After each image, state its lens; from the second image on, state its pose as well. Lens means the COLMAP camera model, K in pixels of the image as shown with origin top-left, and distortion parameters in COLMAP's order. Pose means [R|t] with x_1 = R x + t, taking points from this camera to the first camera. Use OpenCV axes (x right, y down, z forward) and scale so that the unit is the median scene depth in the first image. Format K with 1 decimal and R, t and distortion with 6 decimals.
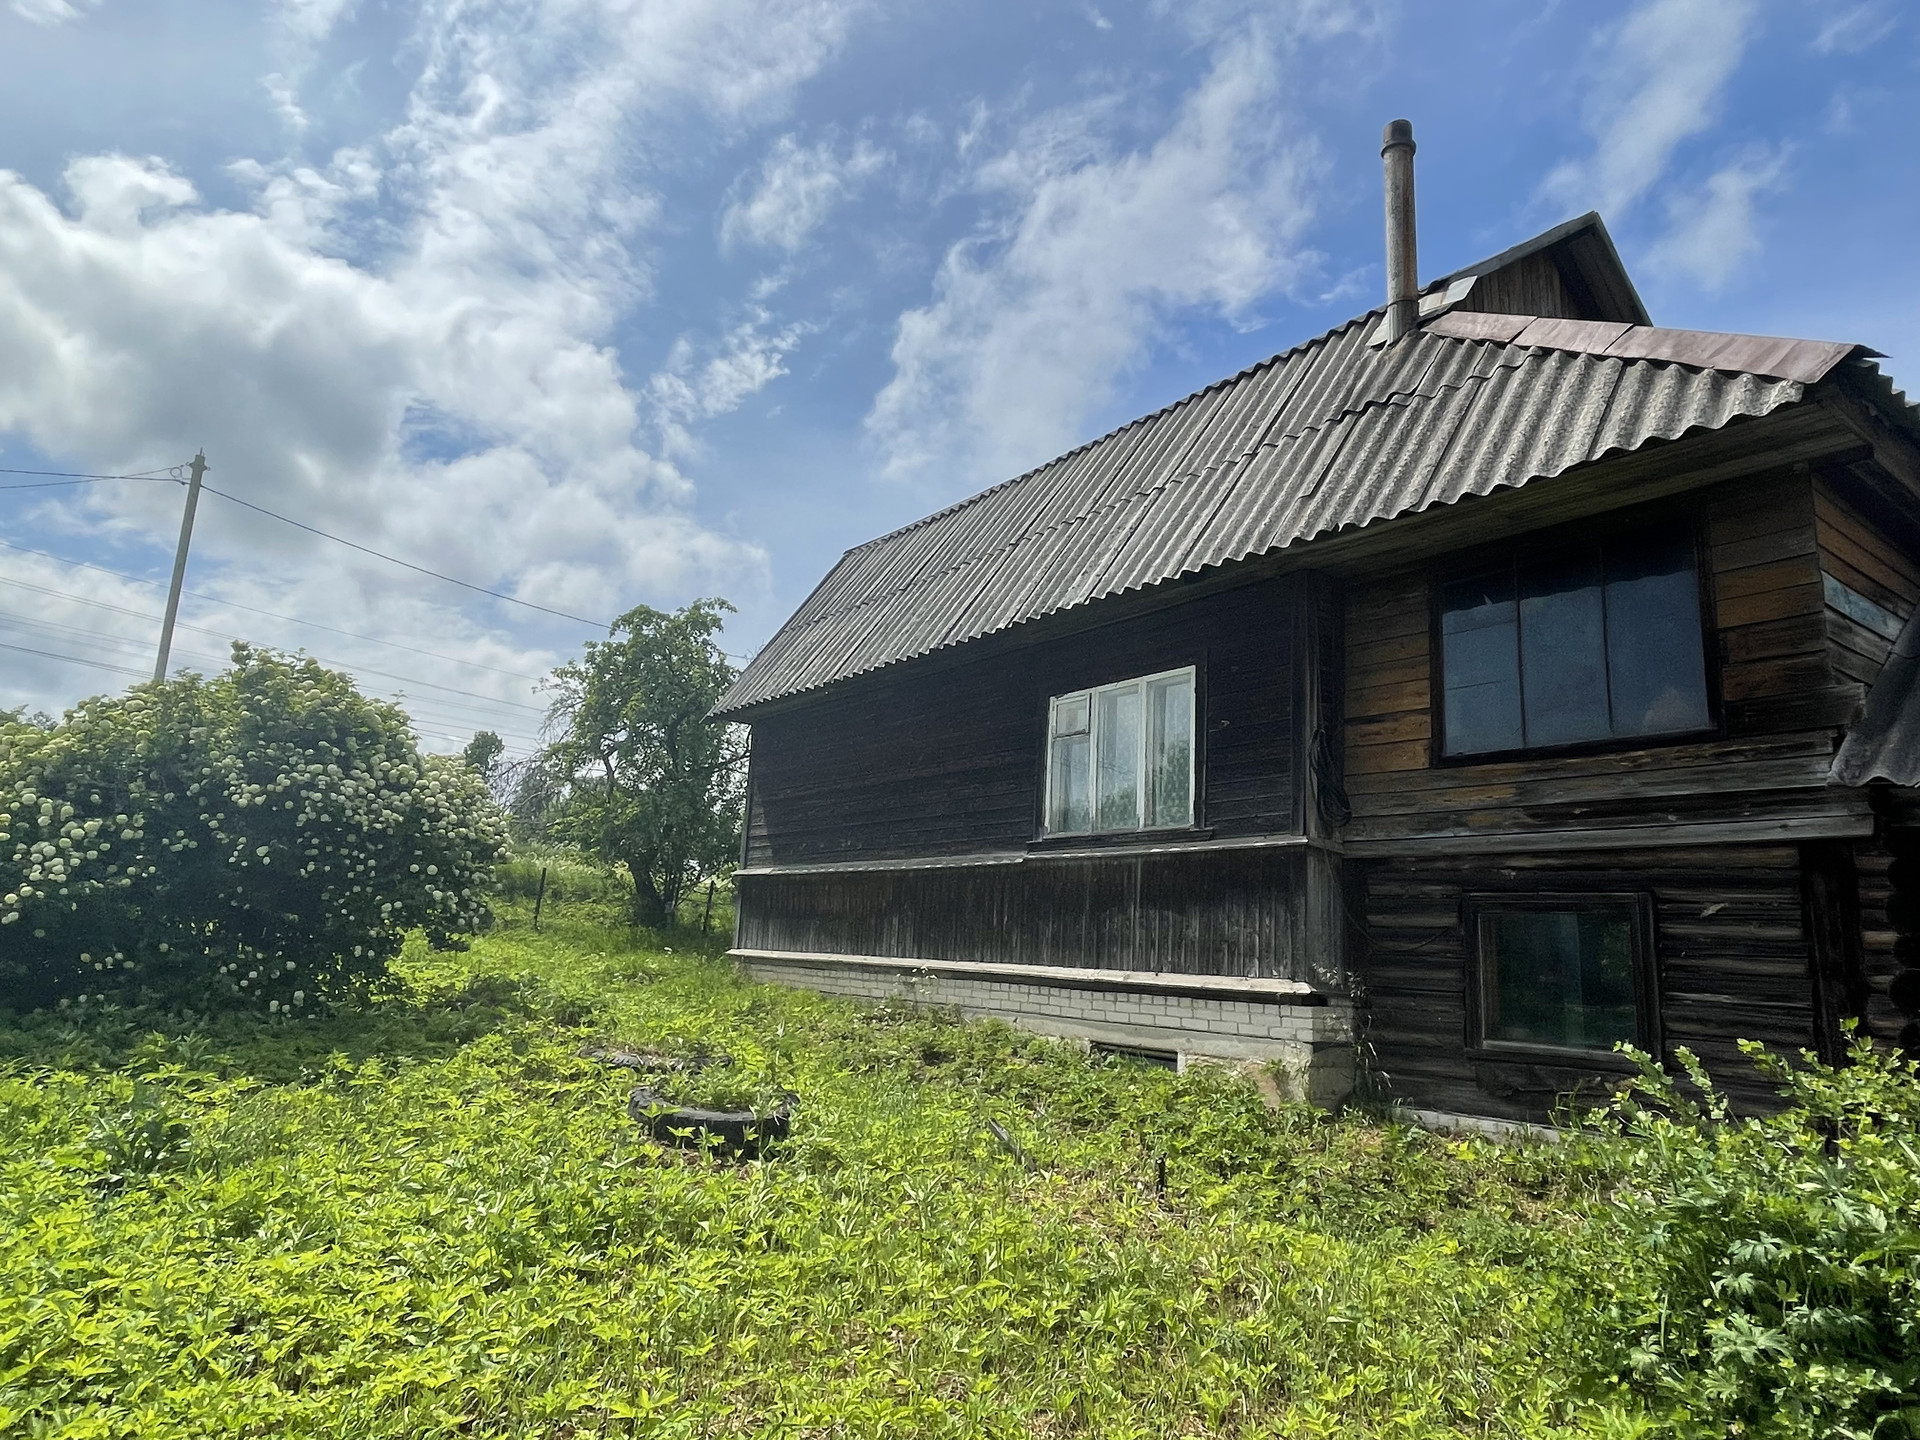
lens RADIAL K [[1109.3, 0, 960.0], [0, 1109.3, 720.0], [0, 0, 1]] dist [0.004468, -0.000086]
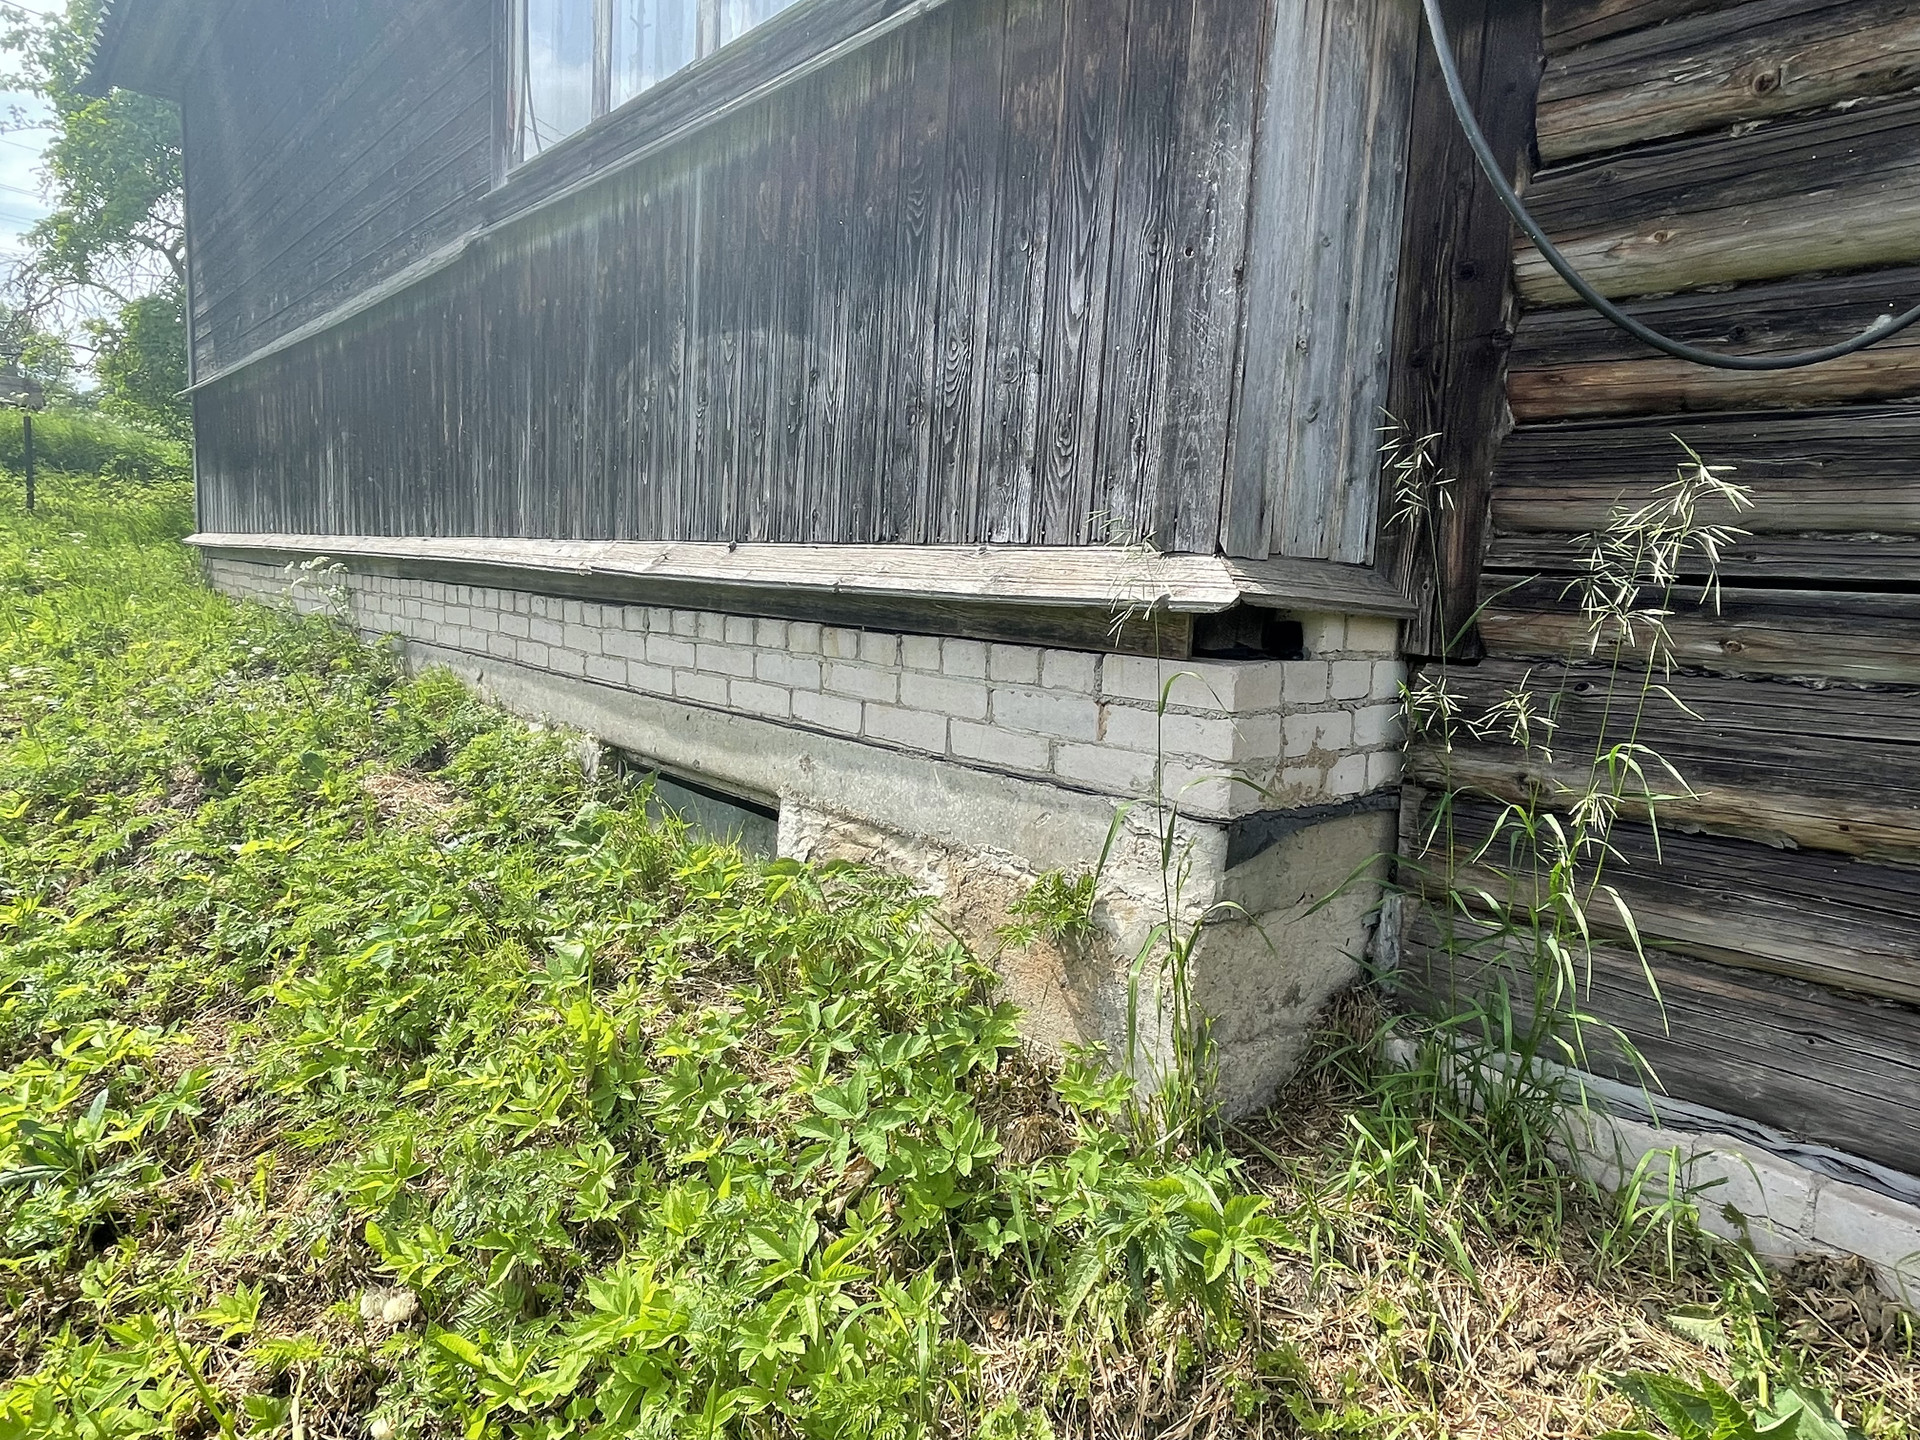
lens RADIAL K [[1109.3, 0, 960.0], [0, 1109.3, 720.0], [0, 0, 1]] dist [0.004468, -0.000086]
pose [[0.996436, -0.025315, 0.080468, 0.211172], [-0.003951, 0.938854, 0.344292, 0.166940], [-0.084263, -0.343383, 0.935408, 0.687501]]
